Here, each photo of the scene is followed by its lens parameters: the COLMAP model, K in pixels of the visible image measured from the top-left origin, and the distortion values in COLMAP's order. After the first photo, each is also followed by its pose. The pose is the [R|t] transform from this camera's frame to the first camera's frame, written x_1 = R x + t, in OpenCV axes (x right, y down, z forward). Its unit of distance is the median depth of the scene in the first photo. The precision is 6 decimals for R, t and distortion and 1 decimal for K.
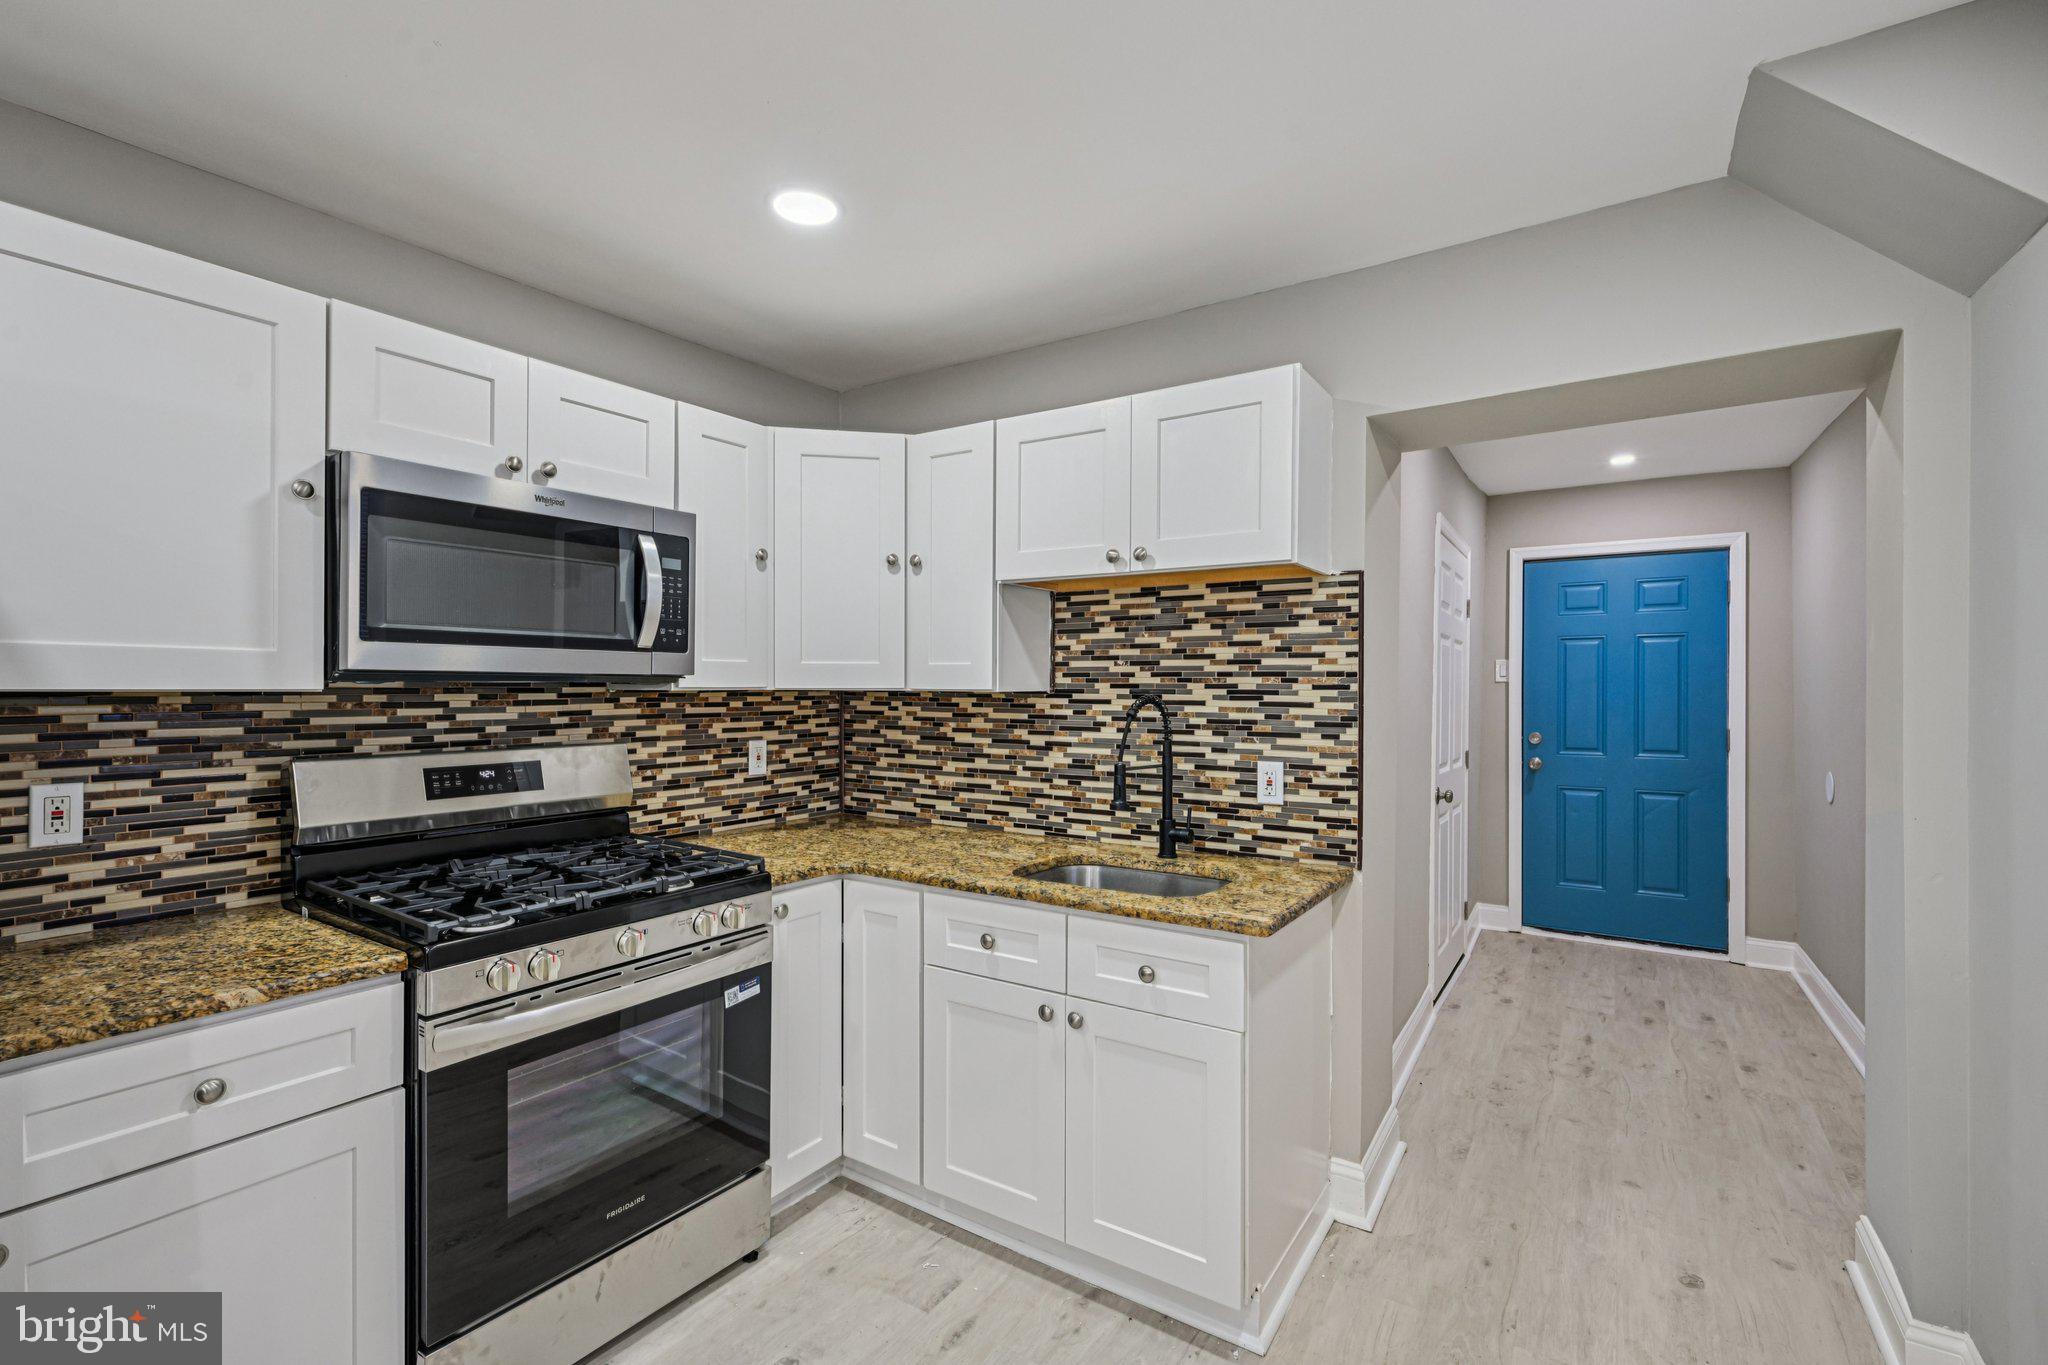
lens RADIAL K [[922.6, 0, 1003.2], [0, 922.6, 716.4], [0, 0, 1]] dist [-0.000627, 0.000238]
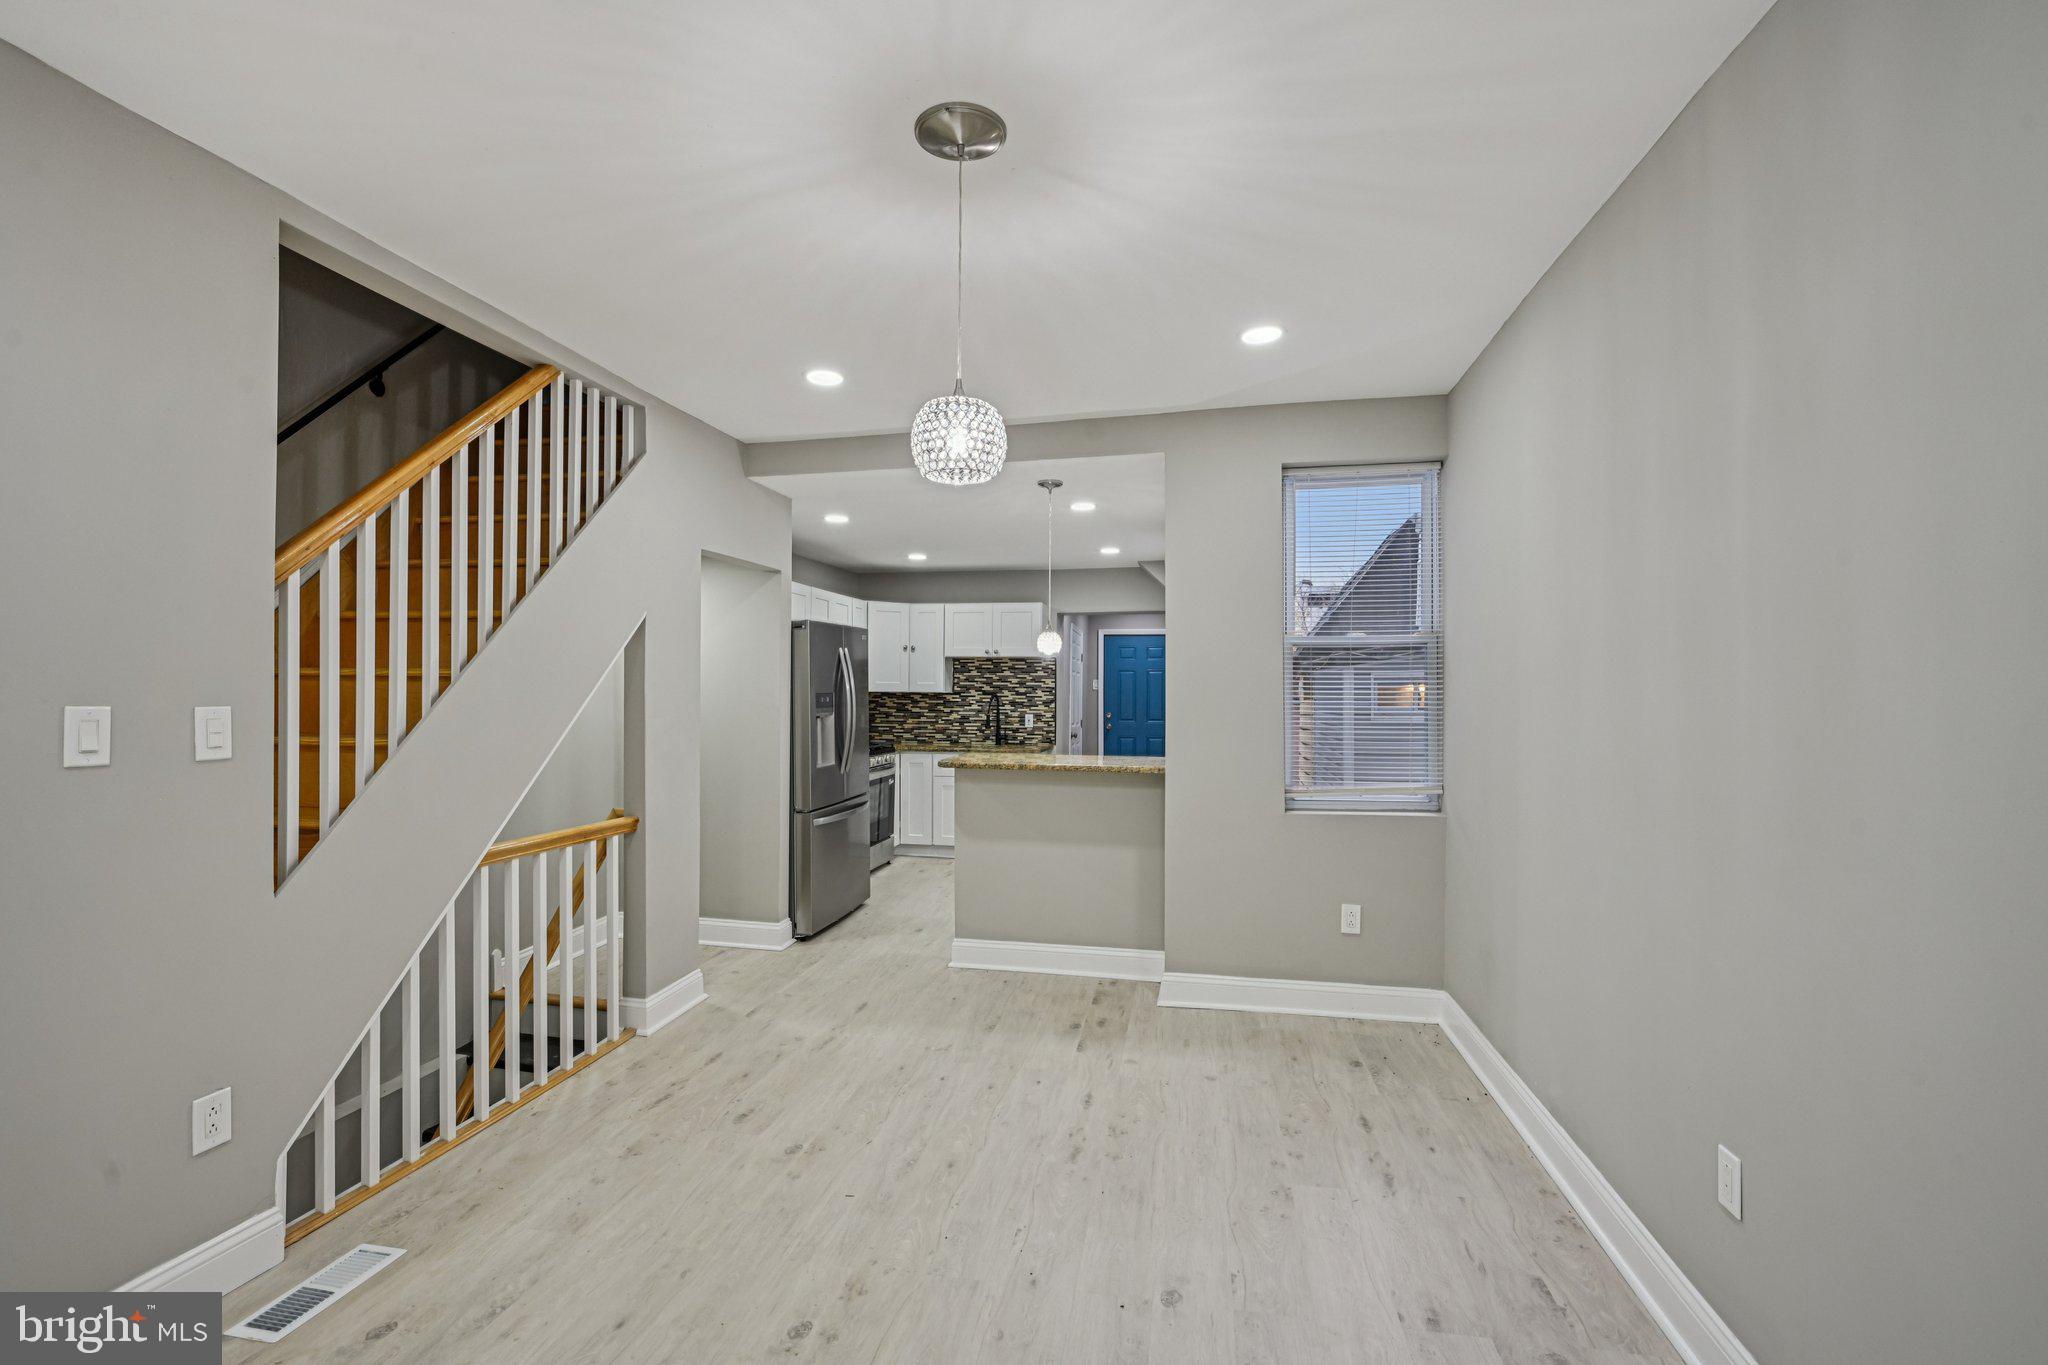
lens RADIAL K [[916.4, 0, 1016.8], [0, 916.4, 700.3], [0, 0, 1]] dist [-0.000523, -0.000196]
pose [[0.921076, 0.000940, 0.389383, -0.993115], [0.008207, 0.999728, -0.021826, 0.068579], [-0.389297, 0.023299, 0.920817, -1.929378]]
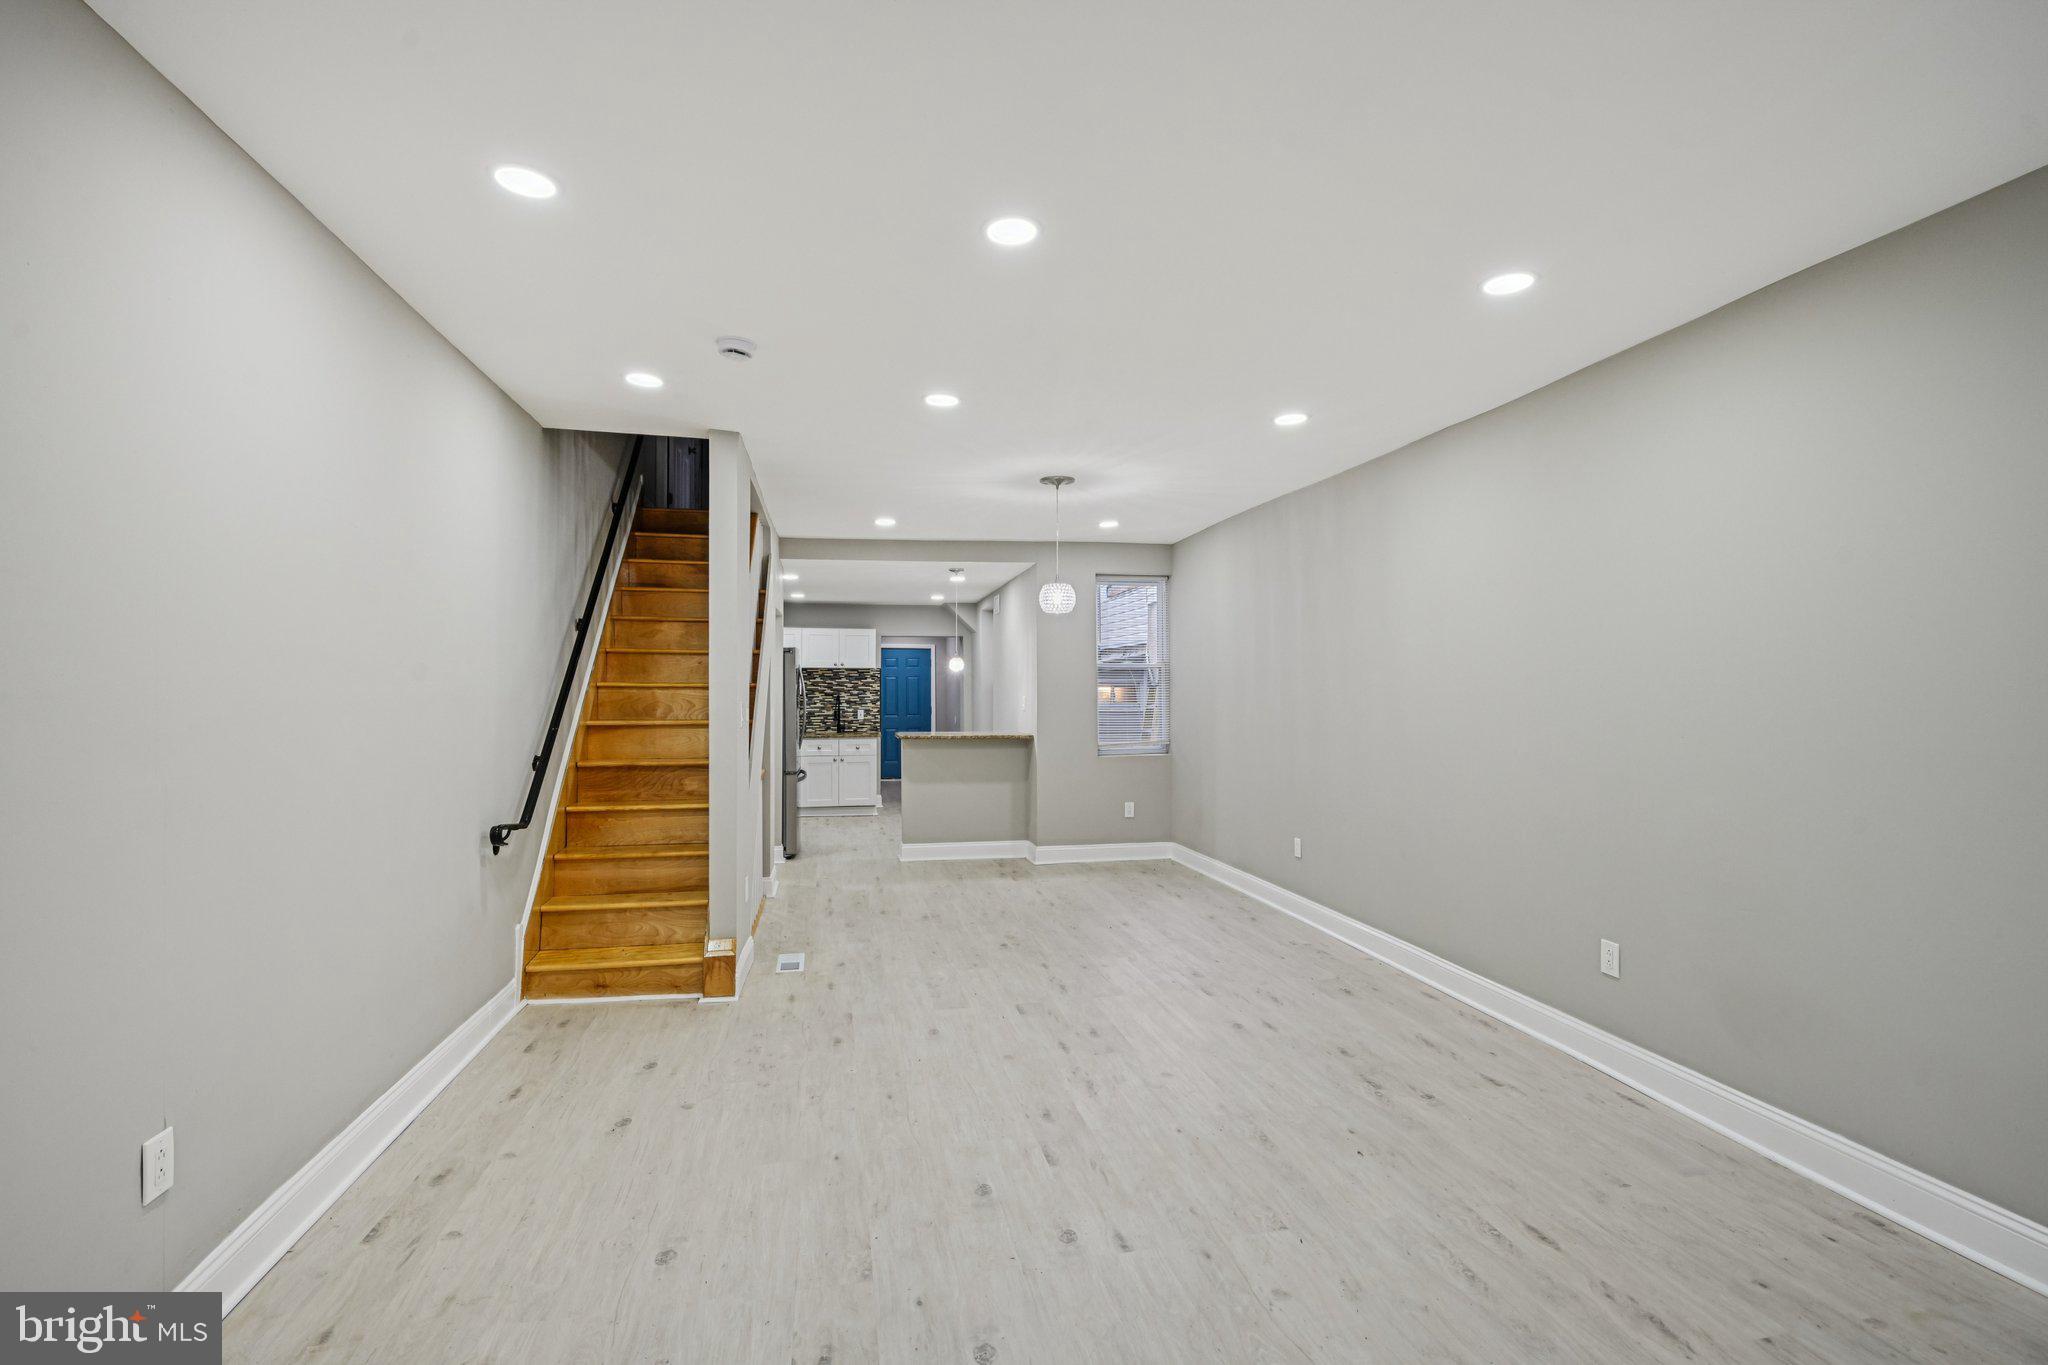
lens RADIAL K [[916.4, 0, 1016.8], [0, 916.4, 700.3], [0, 0, 1]] dist [-0.000523, -0.000196]
pose [[0.698594, -0.006271, 0.715491, -2.301613], [0.024804, 0.999573, -0.015457, 0.087880], [-0.715089, 0.028545, 0.698451, -2.572291]]
